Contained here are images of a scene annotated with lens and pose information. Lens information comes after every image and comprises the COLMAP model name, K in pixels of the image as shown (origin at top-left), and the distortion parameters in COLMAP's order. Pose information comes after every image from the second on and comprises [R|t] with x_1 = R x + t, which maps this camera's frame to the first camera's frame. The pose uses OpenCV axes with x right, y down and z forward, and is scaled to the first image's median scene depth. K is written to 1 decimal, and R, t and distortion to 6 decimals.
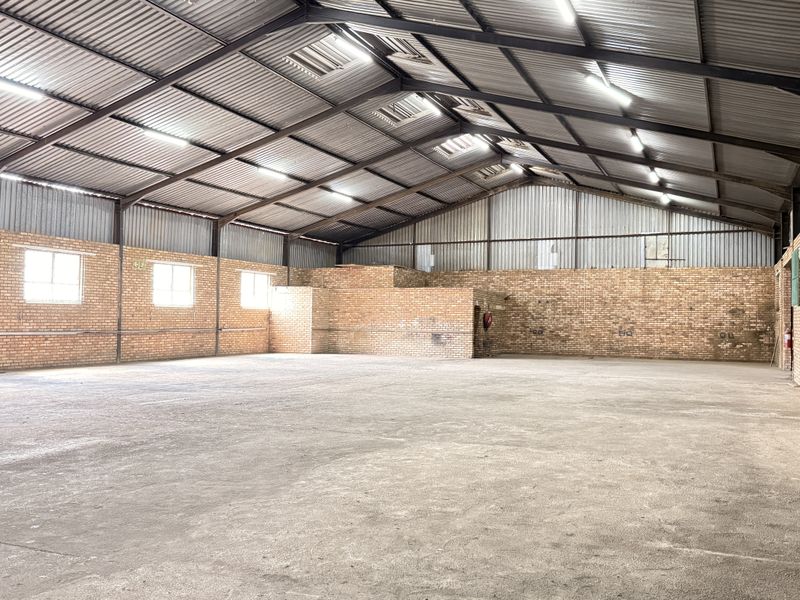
lens RADIAL K [[742.0, 0, 400.0], [0, 742.0, 300.0], [0, 0, 1]] dist [0.170458, -0.357316]
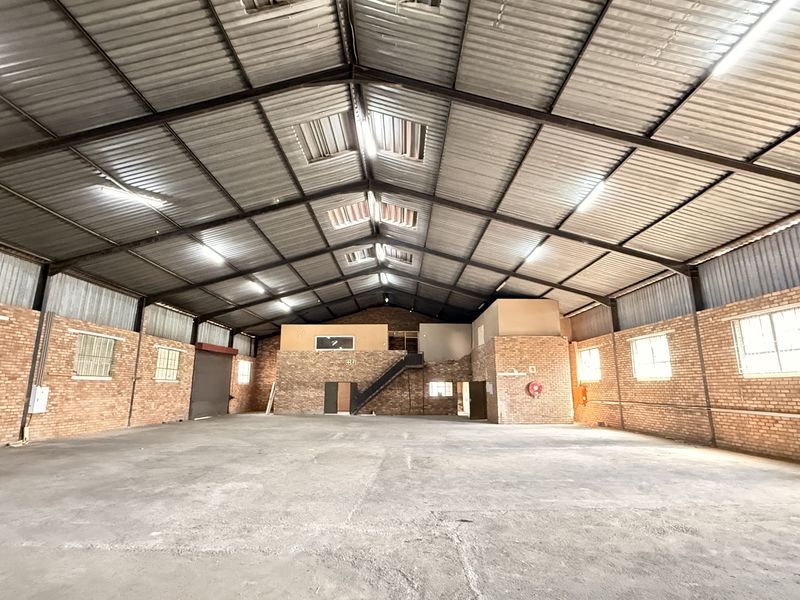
lens RADIAL K [[421.3, 0, 397.1], [0, 421.3, 296.7], [0, 0, 1]] dist [0.002166, -0.000324]
pose [[-0.918361, -0.096622, -0.383767, 0.083138], [-0.001648, 0.970662, -0.240442, 0.027710], [0.395740, -0.220181, -0.891578, 1.128181]]
